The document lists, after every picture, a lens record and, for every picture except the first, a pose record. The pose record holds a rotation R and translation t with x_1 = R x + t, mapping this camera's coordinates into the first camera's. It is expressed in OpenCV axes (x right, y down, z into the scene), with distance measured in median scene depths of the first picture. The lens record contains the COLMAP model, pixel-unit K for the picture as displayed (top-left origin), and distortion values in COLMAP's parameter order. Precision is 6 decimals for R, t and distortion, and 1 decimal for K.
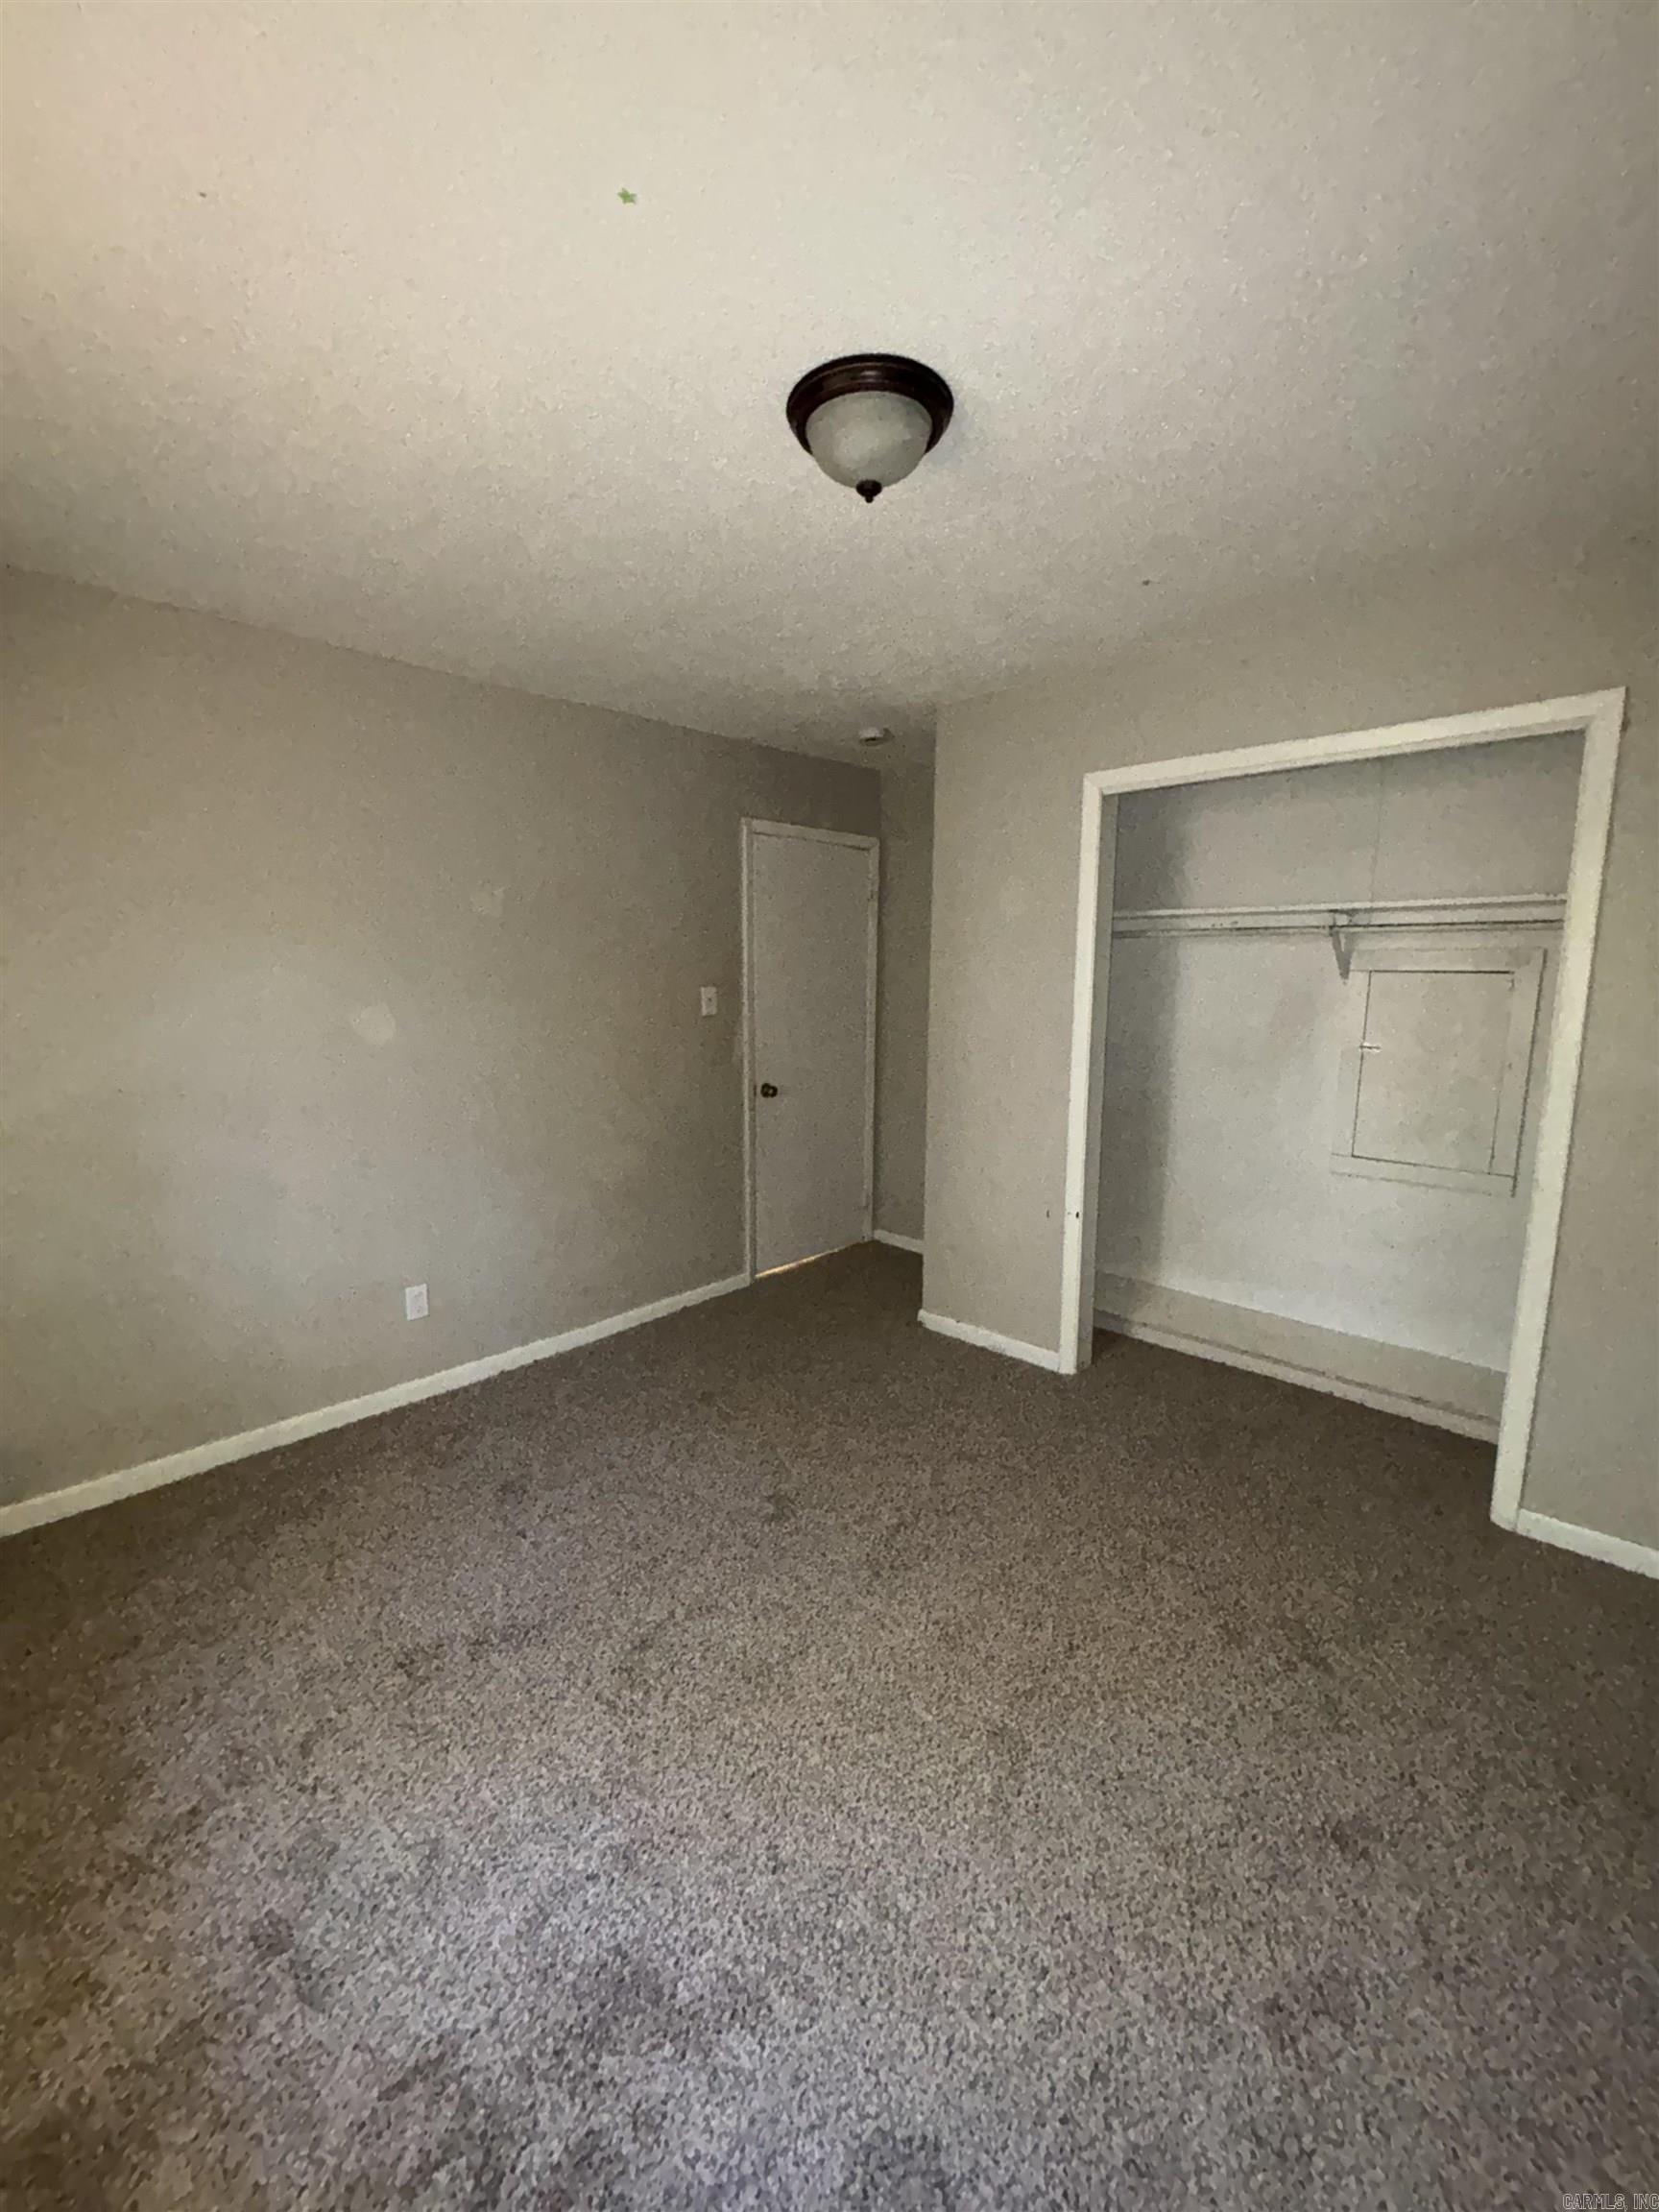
lens RADIAL K [[891.8, 0, 826.7], [0, 891.8, 1097.9], [0, 0, 1]] dist [-0.000173, 0.000681]
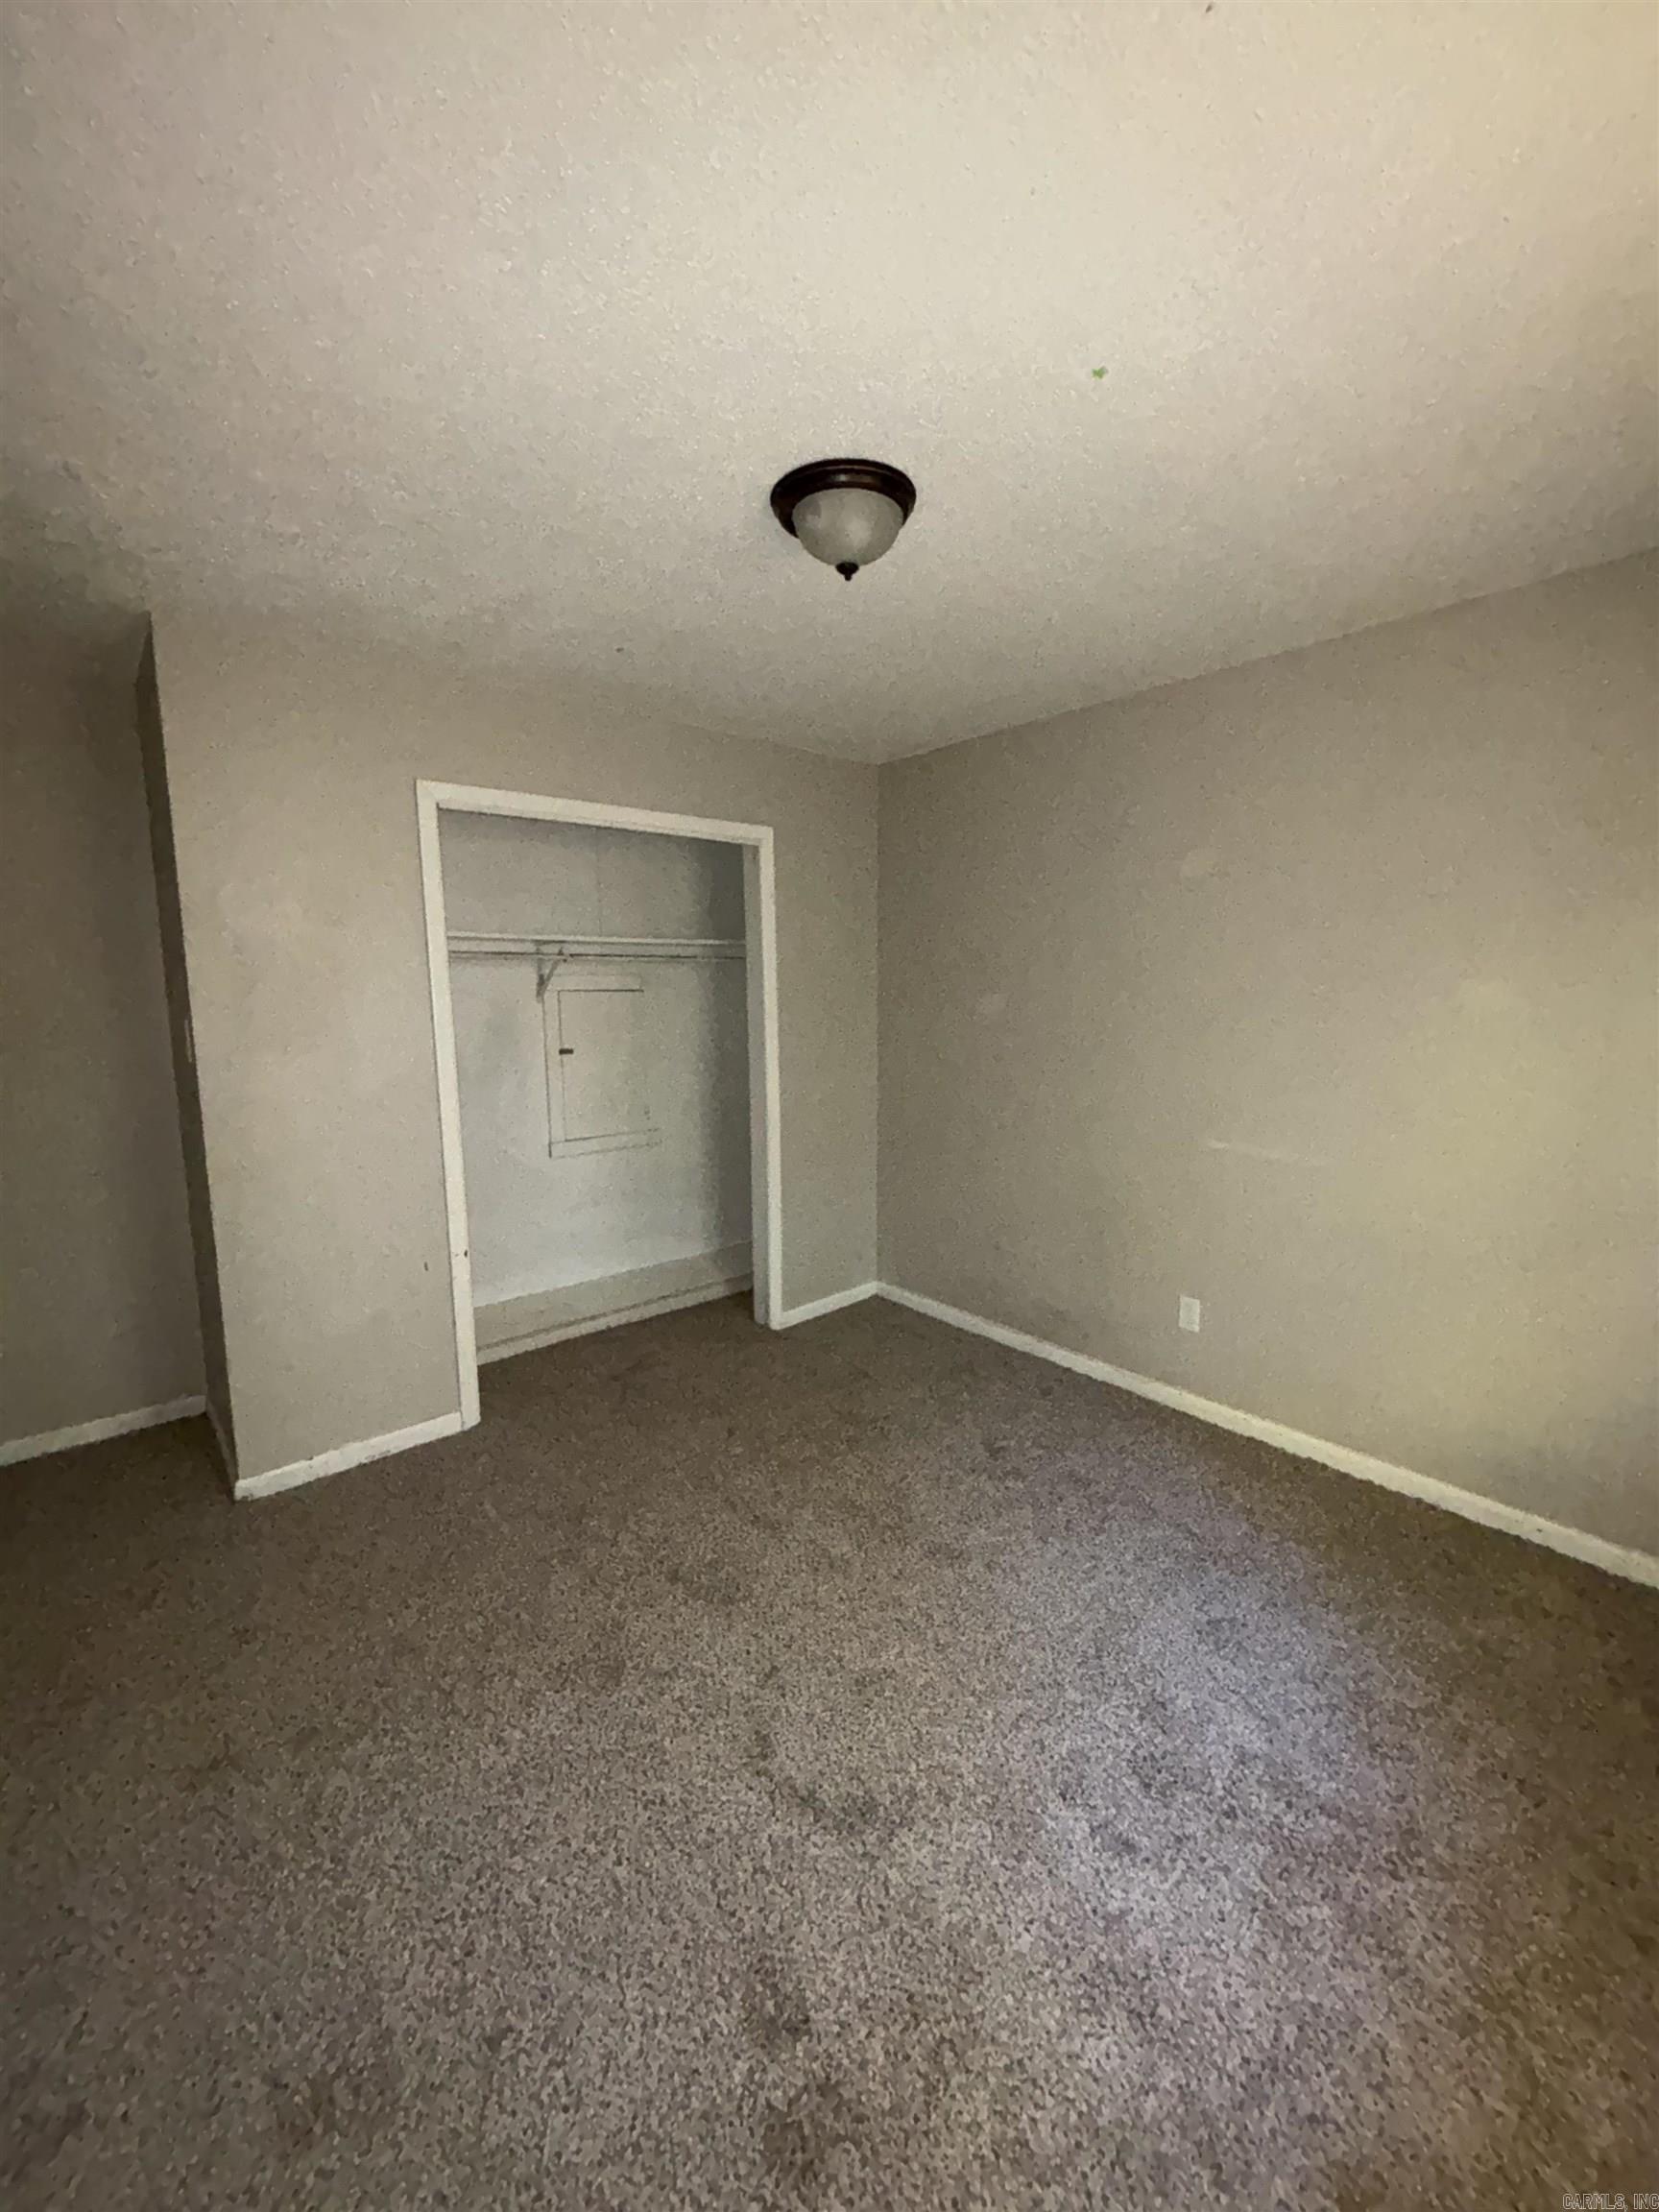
lens RADIAL K [[891.8, 0, 827.1], [0, 891.8, 1109.7], [0, 0, 1]] dist [-0.000173, 0.000681]
pose [[0.095855, -0.140760, 0.985393, -0.606758], [0.150301, 0.980647, 0.125462, -0.080741], [-0.983983, 0.136079, 0.115156, 0.519219]]
